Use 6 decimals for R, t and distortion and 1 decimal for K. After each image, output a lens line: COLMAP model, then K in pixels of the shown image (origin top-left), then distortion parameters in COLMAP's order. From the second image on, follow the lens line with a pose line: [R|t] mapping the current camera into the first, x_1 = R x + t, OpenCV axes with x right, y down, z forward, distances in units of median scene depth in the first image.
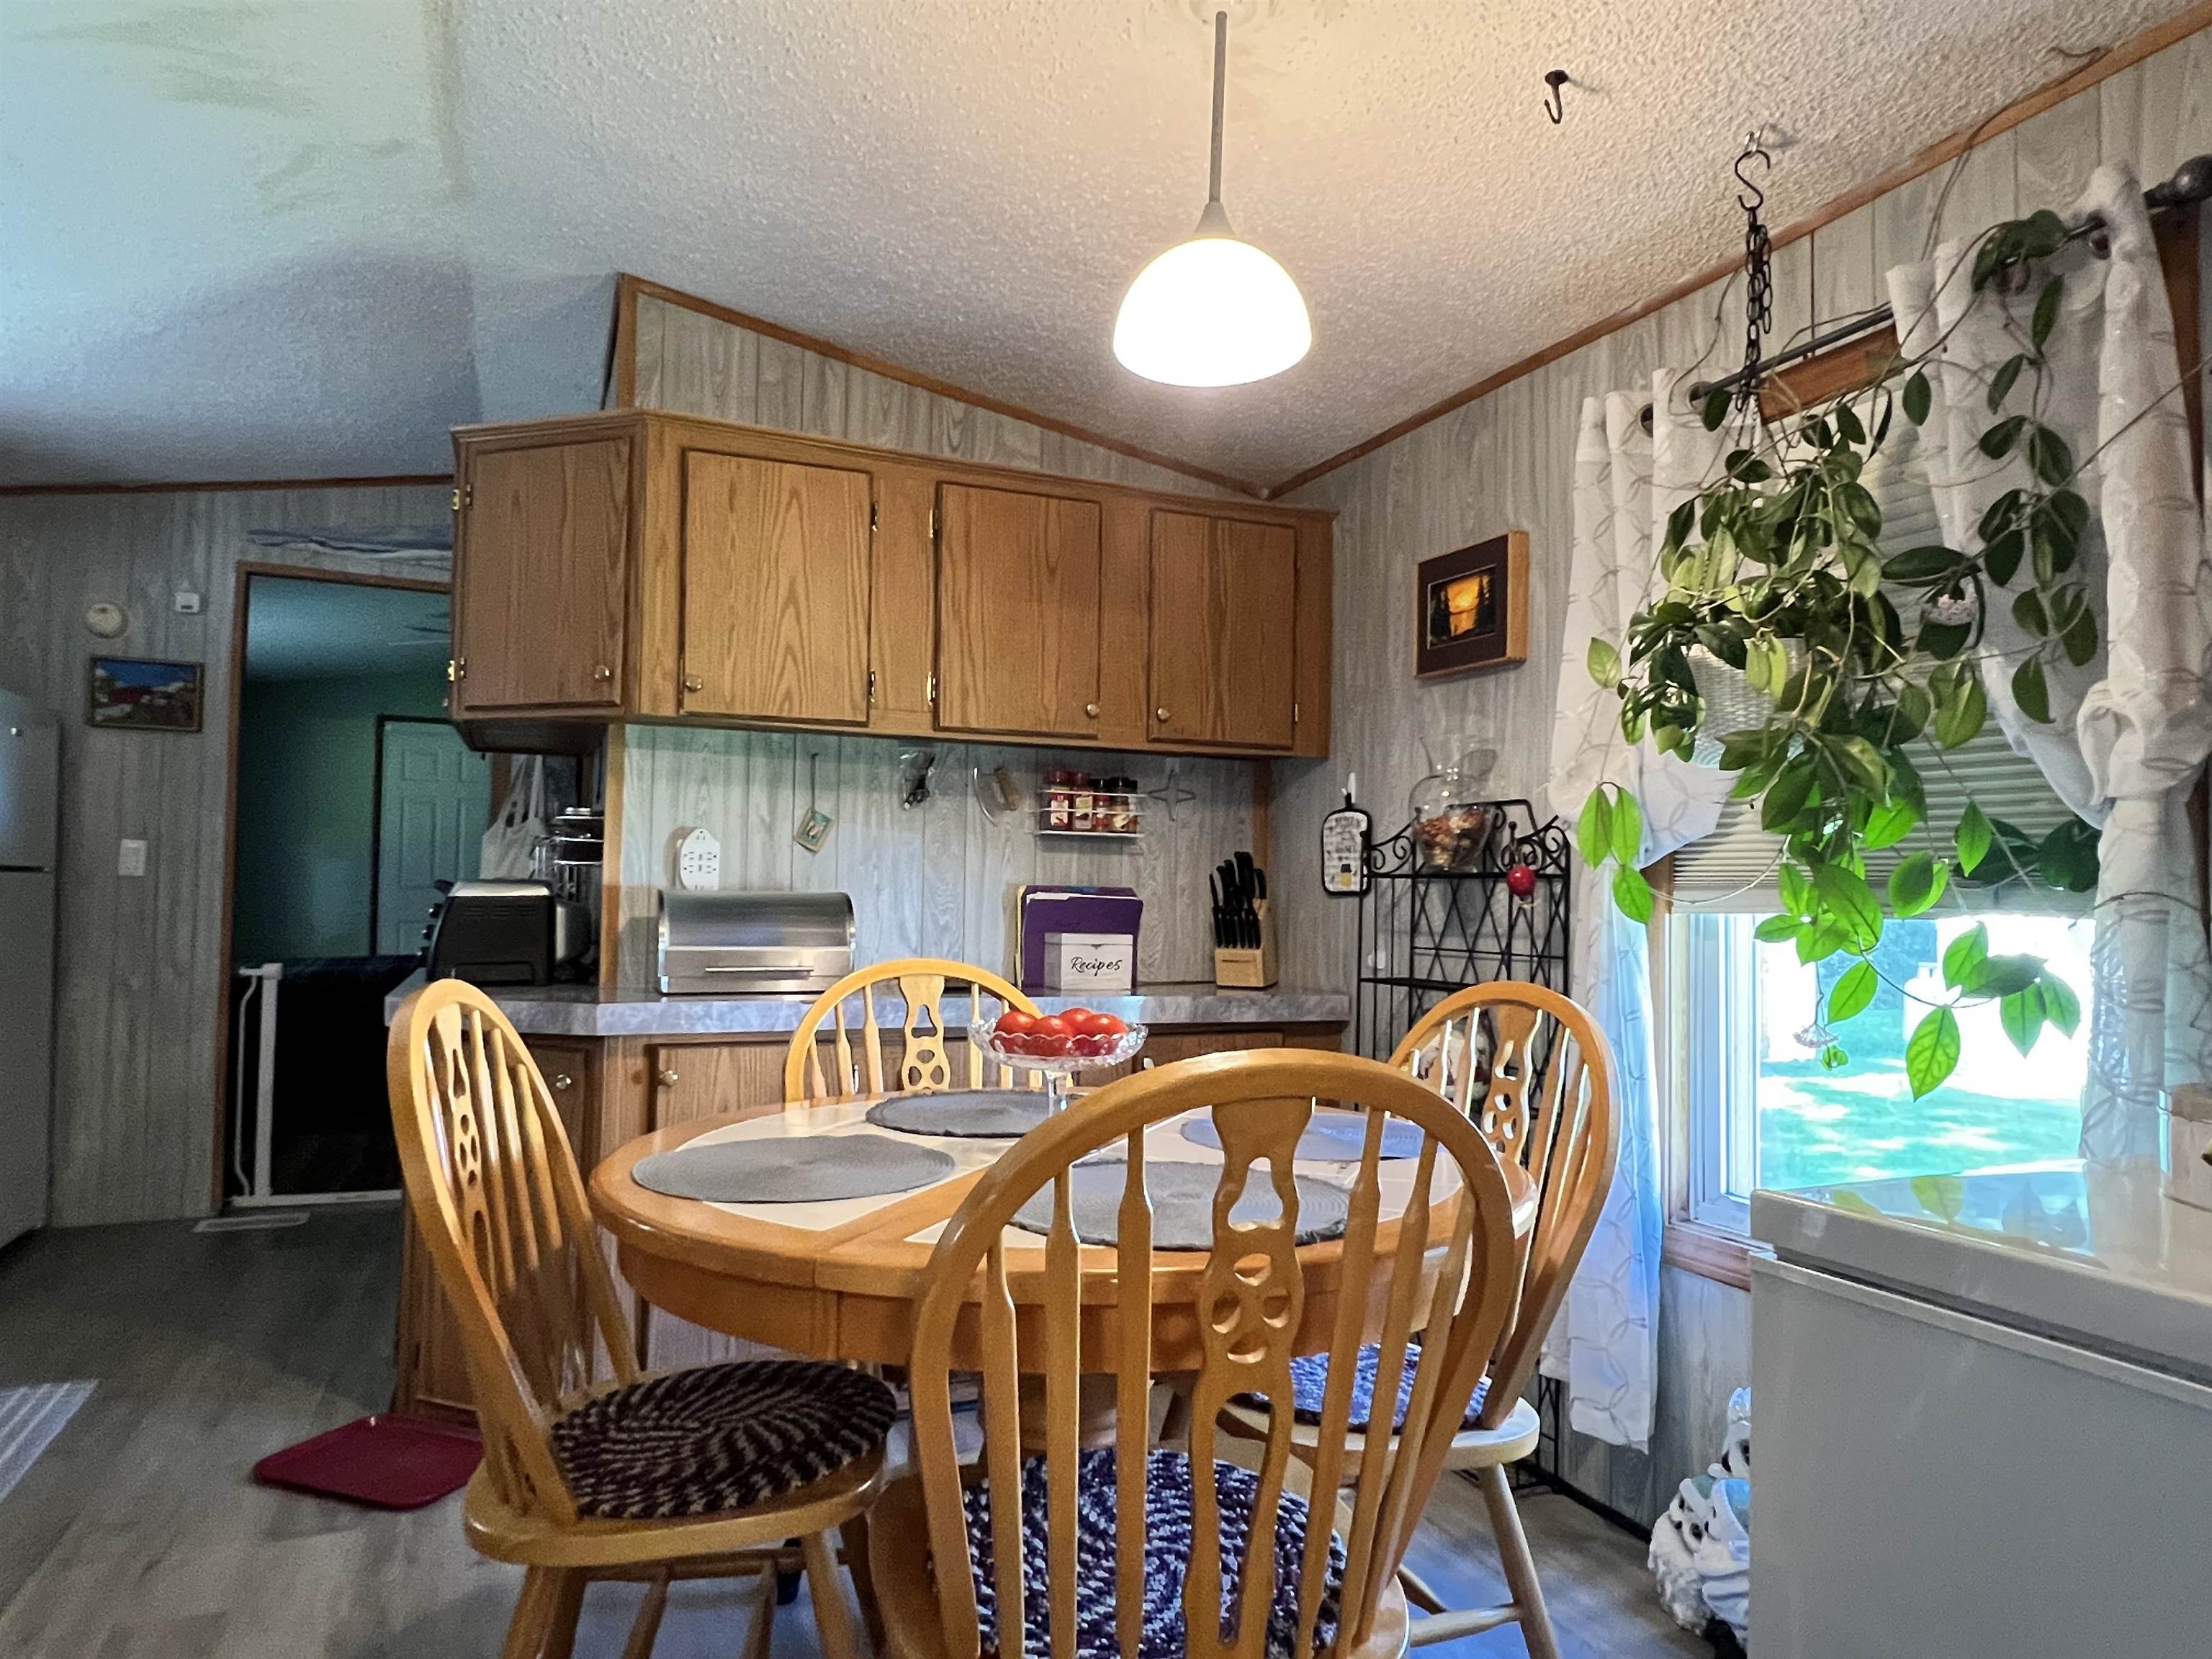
lens RADIAL K [[1341.9, 0, 1105.3], [0, 1341.9, 838.9], [0, 0, 1]] dist [-0.008385, 0.005637]
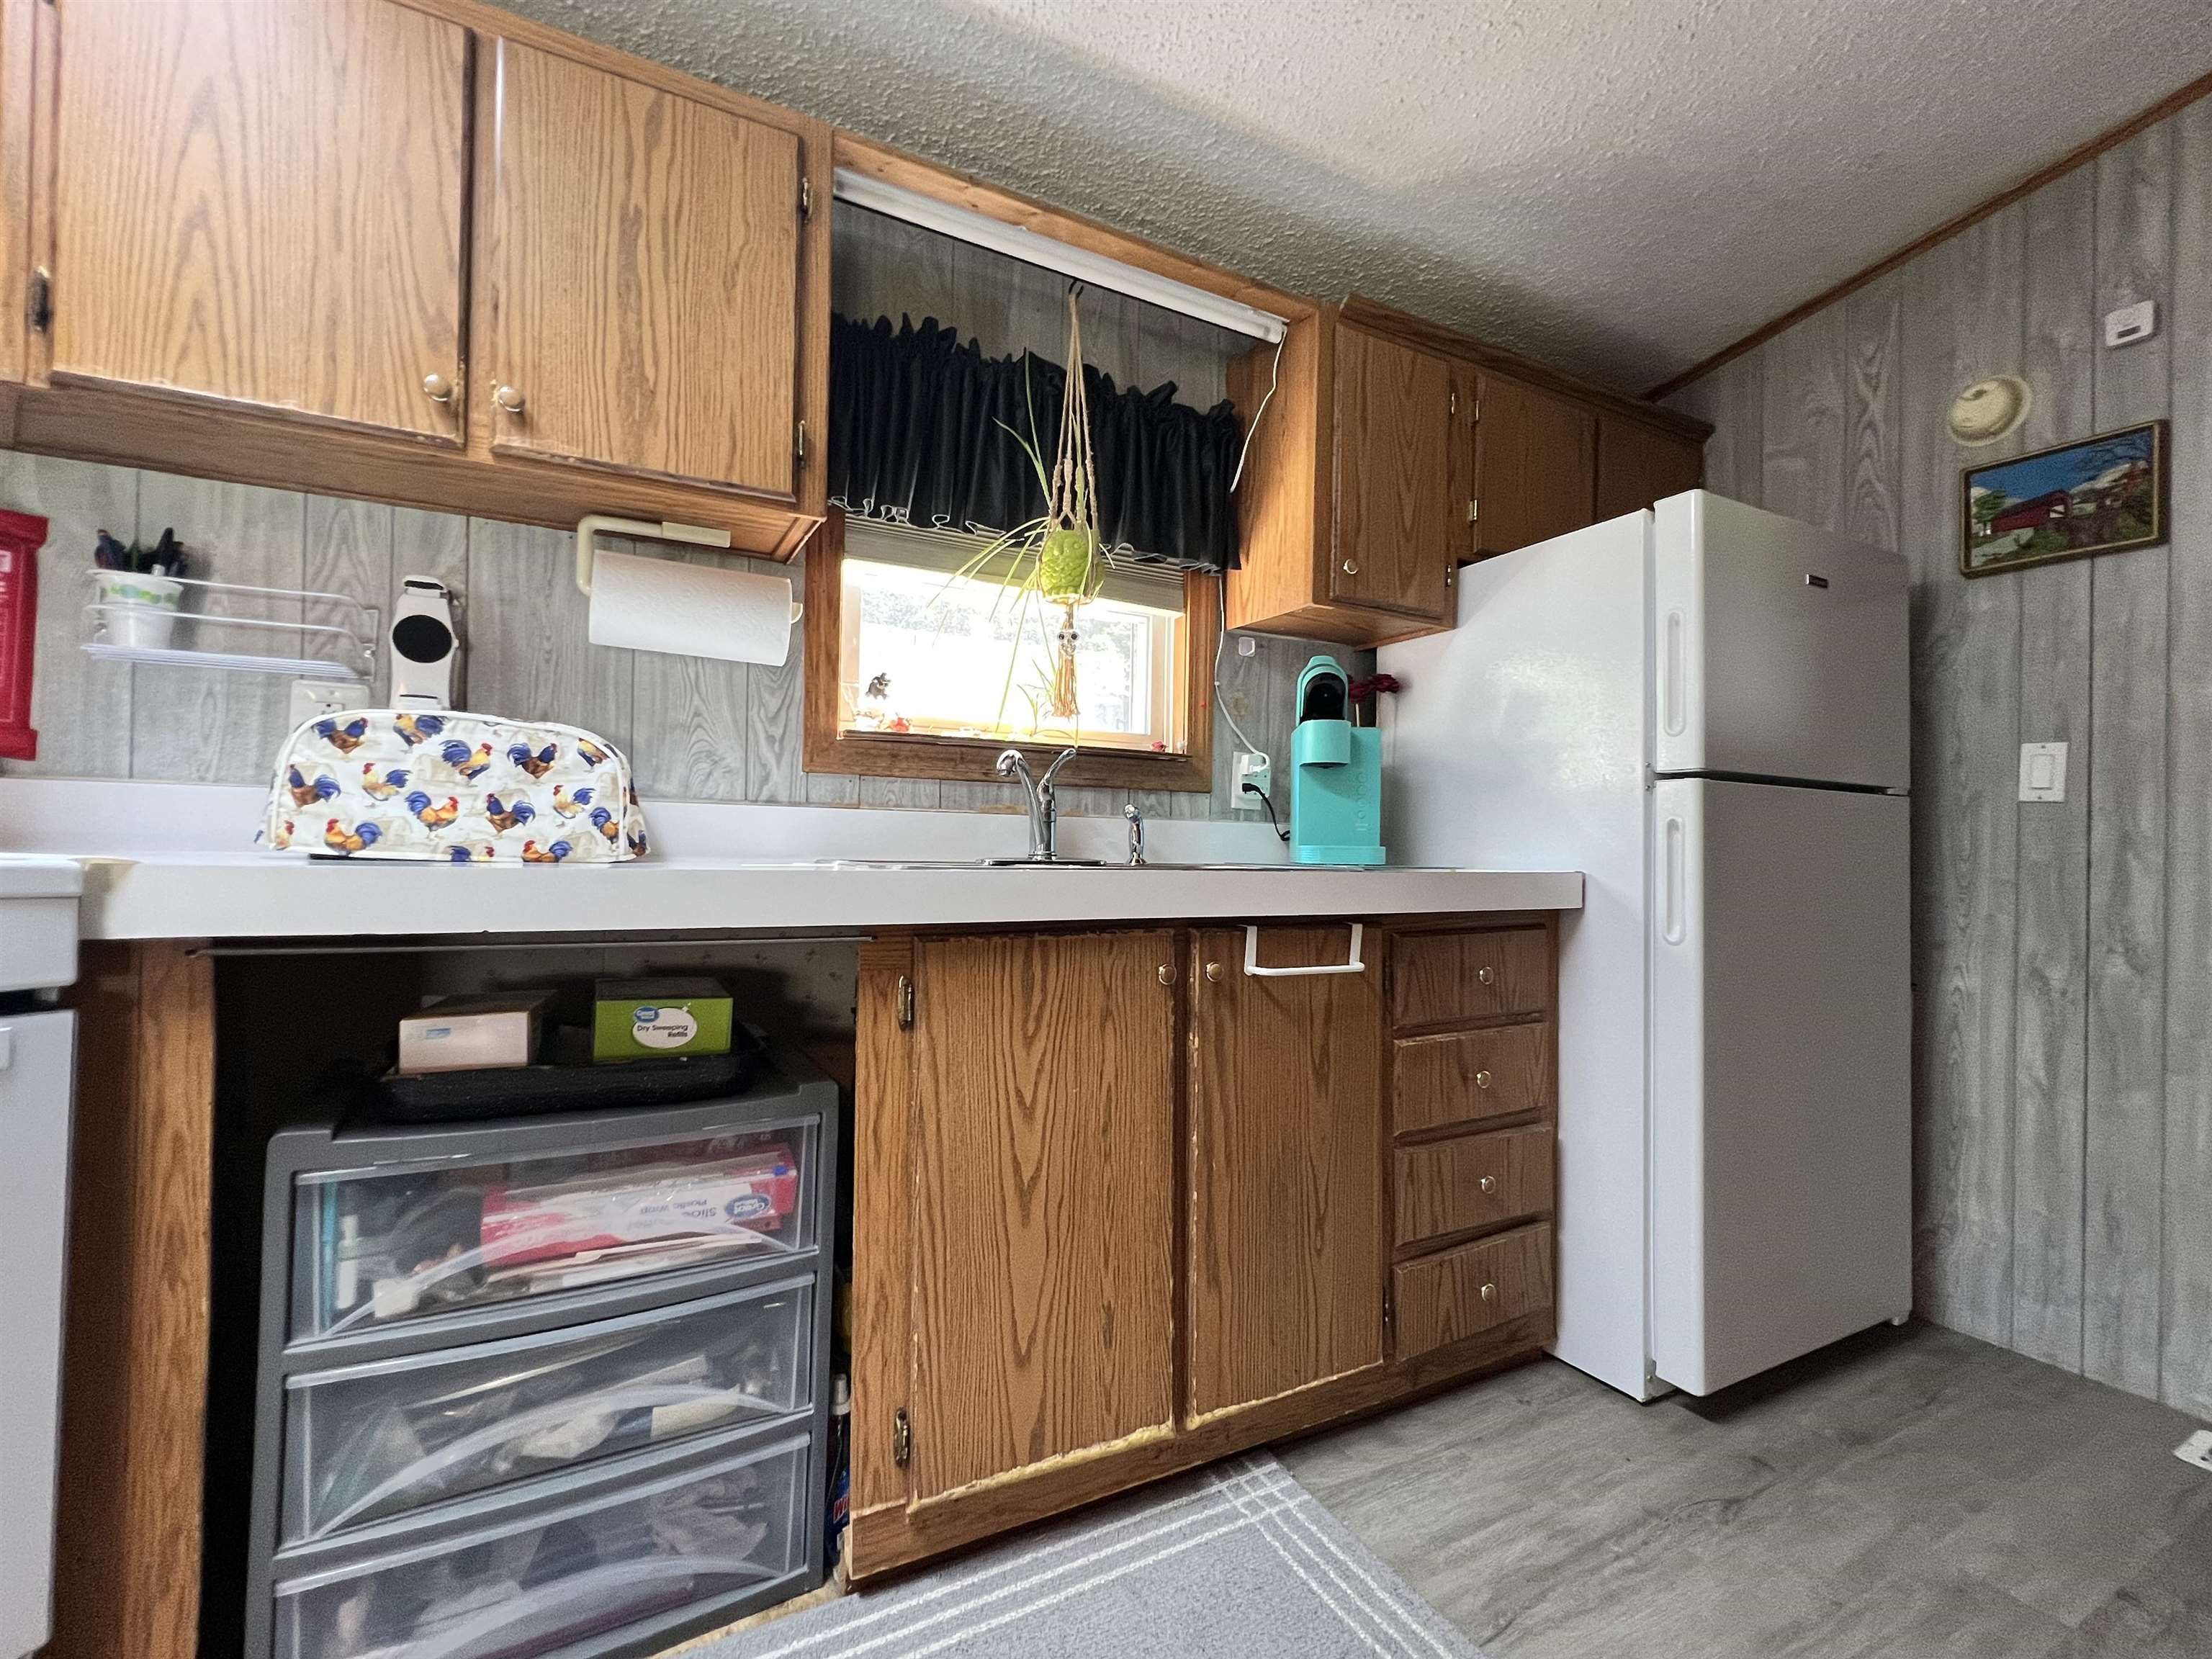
lens RADIAL K [[982.6, 0, 1105.4], [0, 982.6, 830.1], [0, 0, 1]] dist [-0.004713, 0.001791]
pose [[0.088699, -0.024821, -0.995749, -0.441008], [0.015627, 0.999601, -0.023525, 0.063323], [0.995936, -0.013474, 0.089052, 0.739469]]
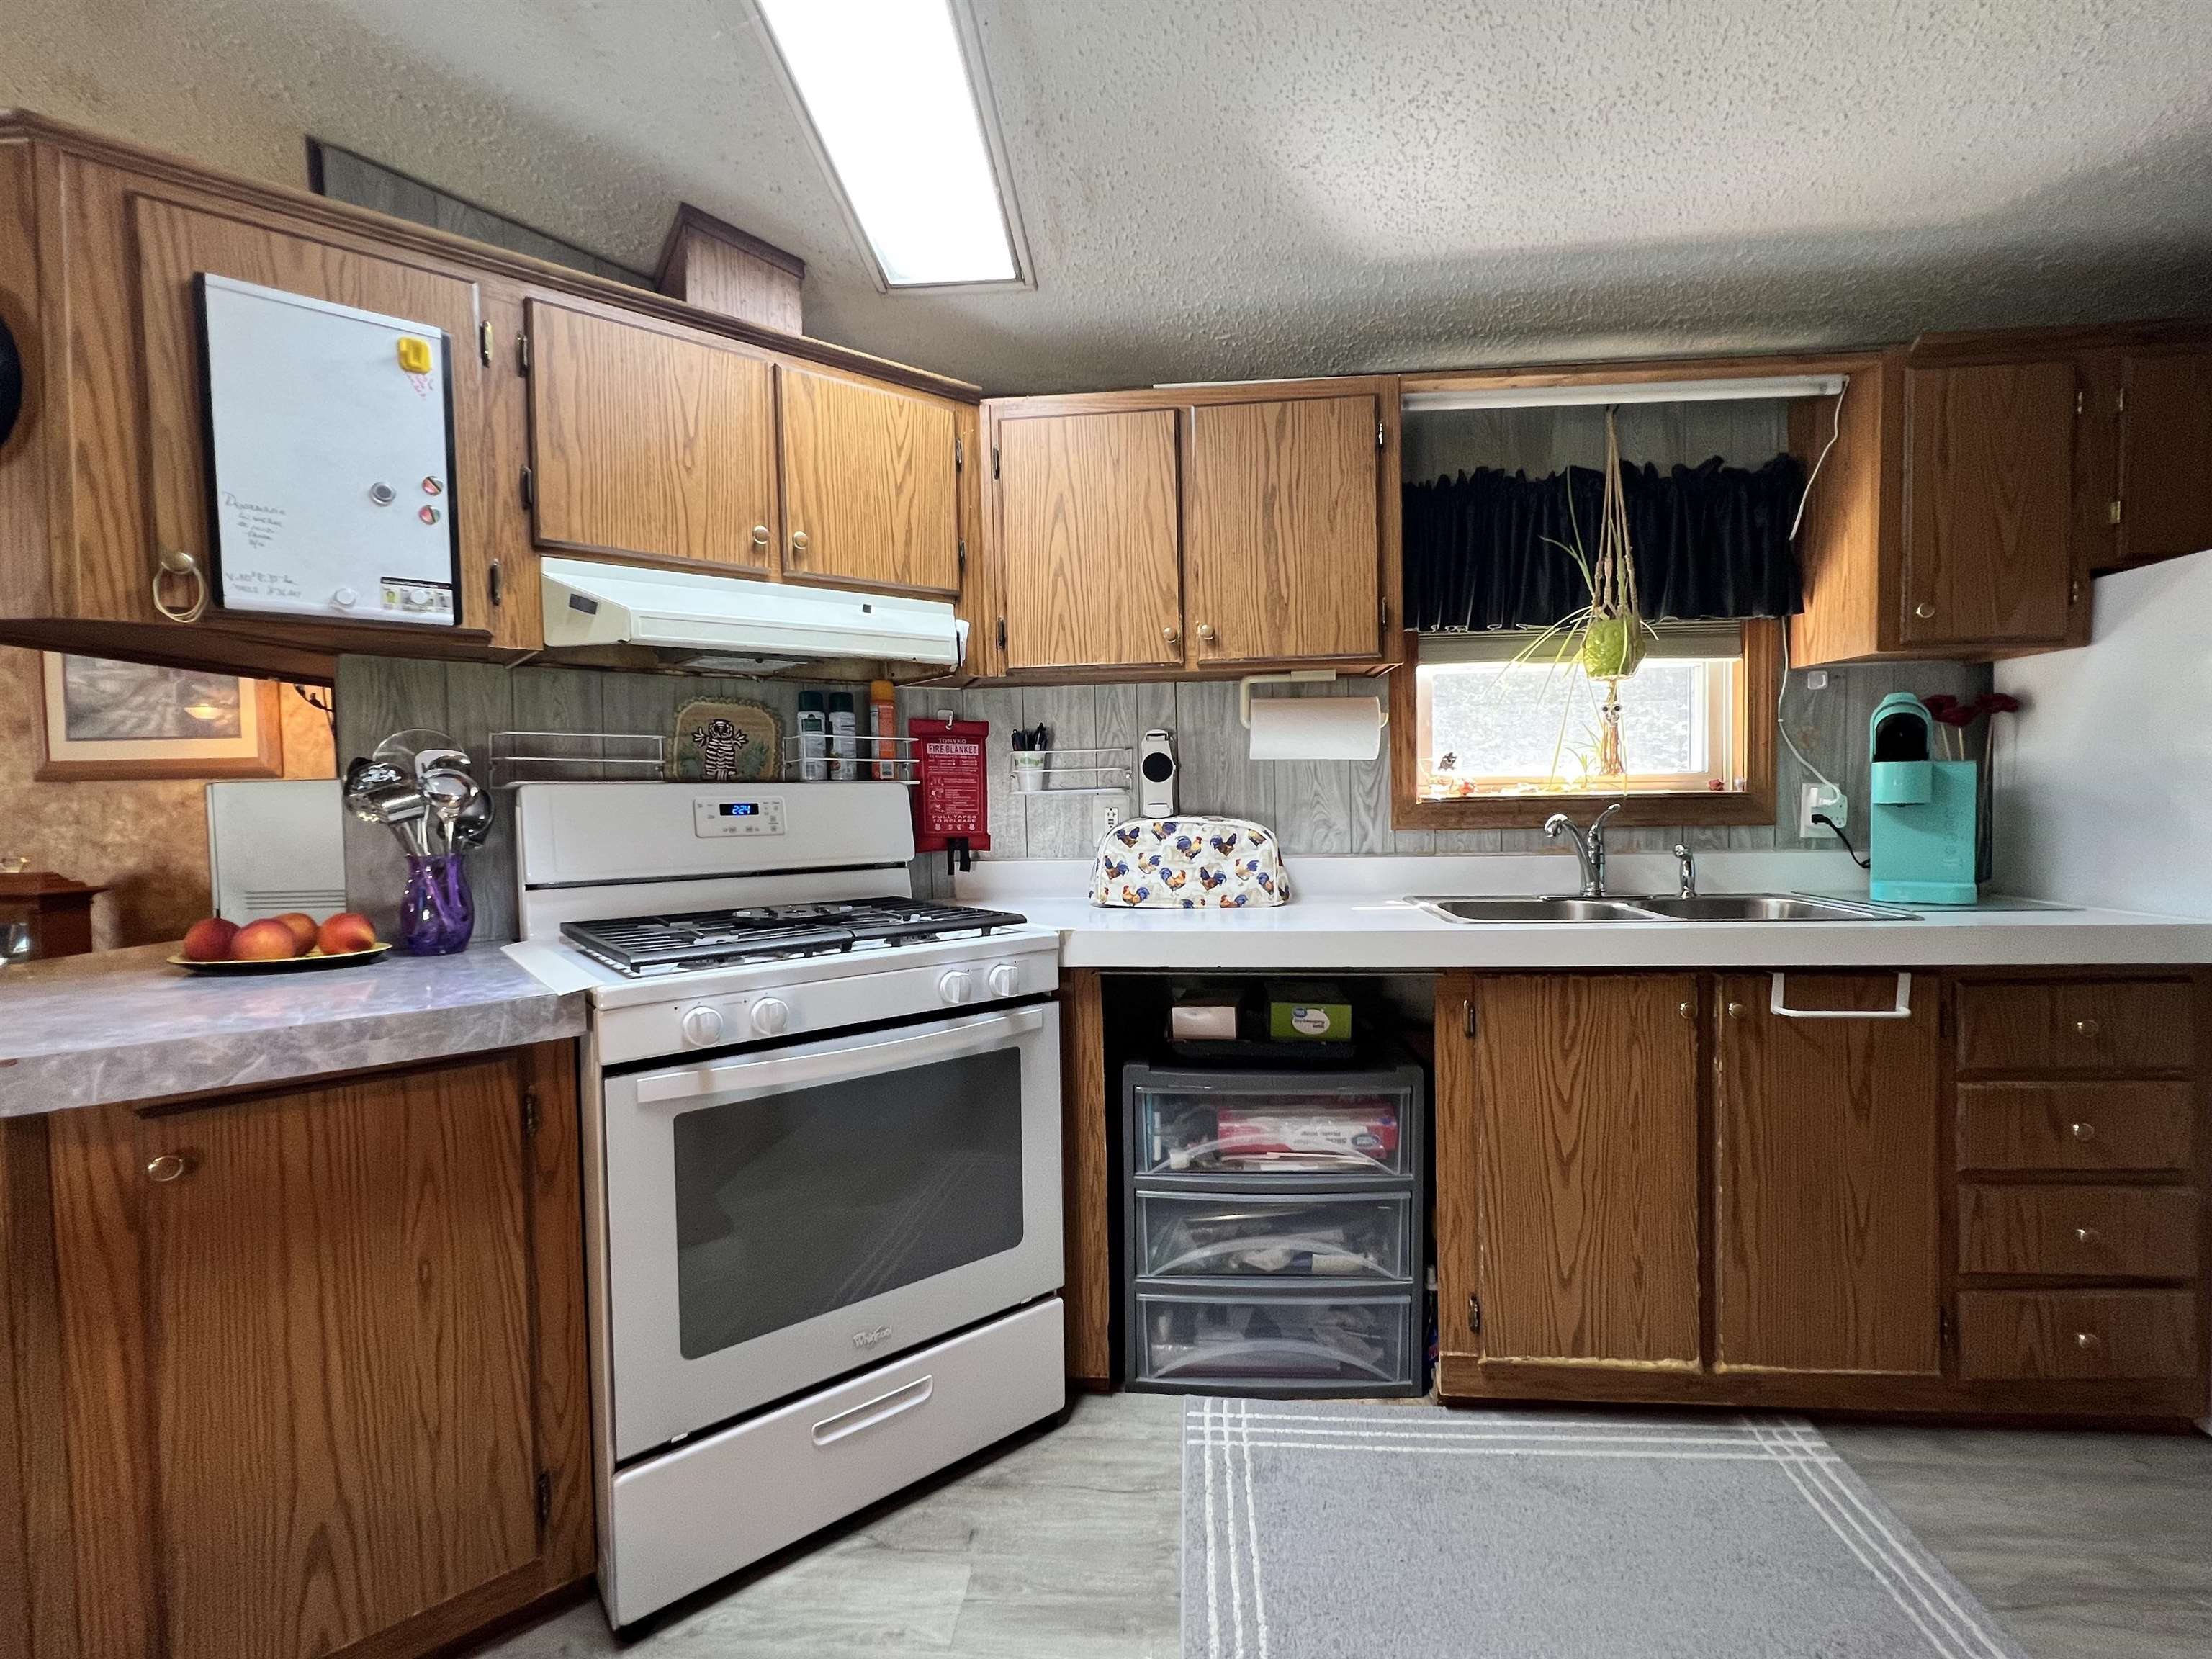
lens RADIAL K [[982.6, 0, 1103.7], [0, 982.6, 833.4], [0, 0, 1]] dist [-0.004713, 0.001791]
pose [[-0.472041, 0.032491, -0.880977, -0.232620], [0.043009, 0.998979, 0.013798, -0.006433], [0.880527, -0.031377, -0.472957, 0.782296]]
